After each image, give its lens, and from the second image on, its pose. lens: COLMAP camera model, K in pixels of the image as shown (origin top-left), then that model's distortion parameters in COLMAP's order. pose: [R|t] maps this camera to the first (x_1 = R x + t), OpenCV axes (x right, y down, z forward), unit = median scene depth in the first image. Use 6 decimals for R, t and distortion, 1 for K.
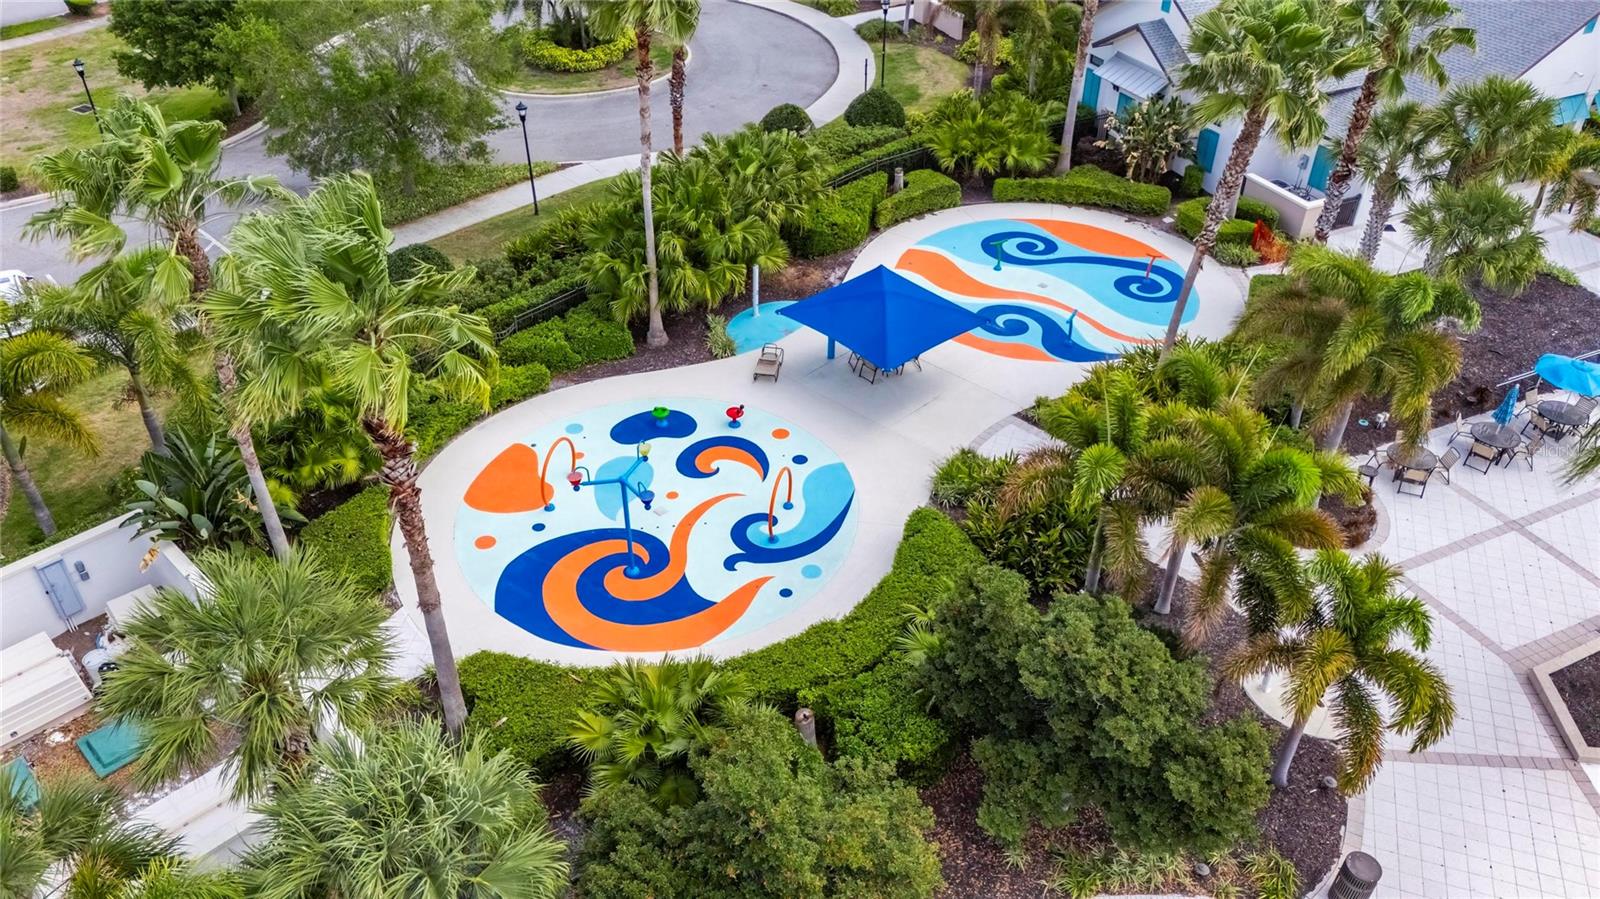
lens RADIAL K [[1167.5, 0, 800.0], [0, 1167.5, 449.5], [0, 0, 1]] dist [0.000453, -0.001006]
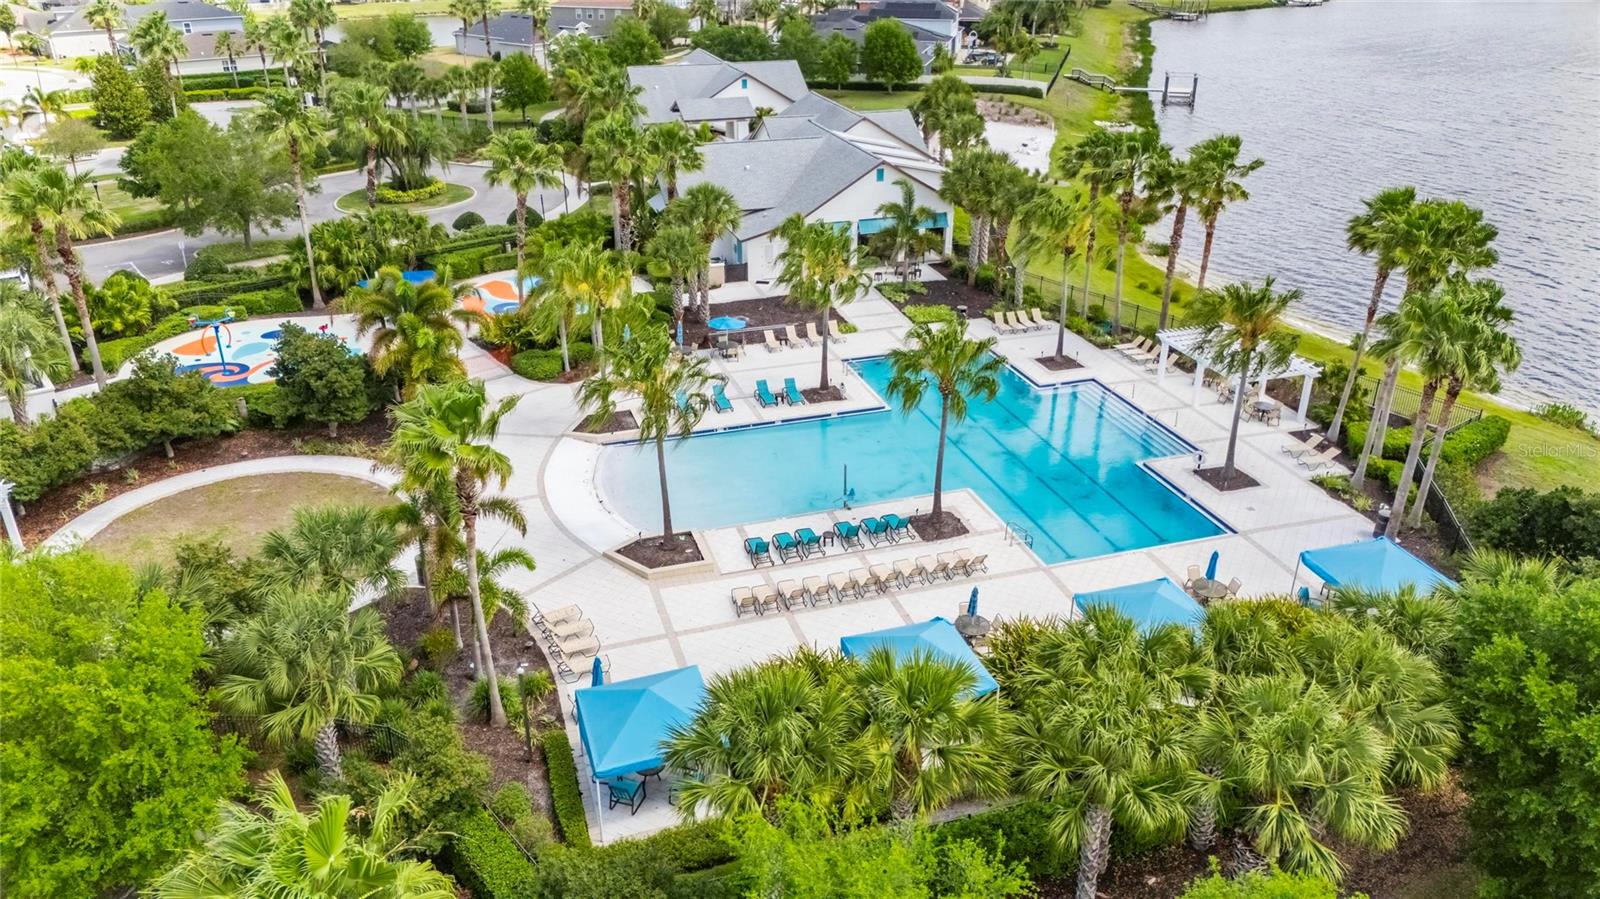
lens RADIAL K [[1167.5, 0, 800.0], [0, 1167.5, 449.5], [0, 0, 1]] dist [0.000453, -0.001006]
pose [[0.991608, 0.040363, -0.122822, 0.938279], [-0.063292, 0.979944, -0.188954, 0.465156], [0.112732, 0.195142, 0.974275, -0.756304]]
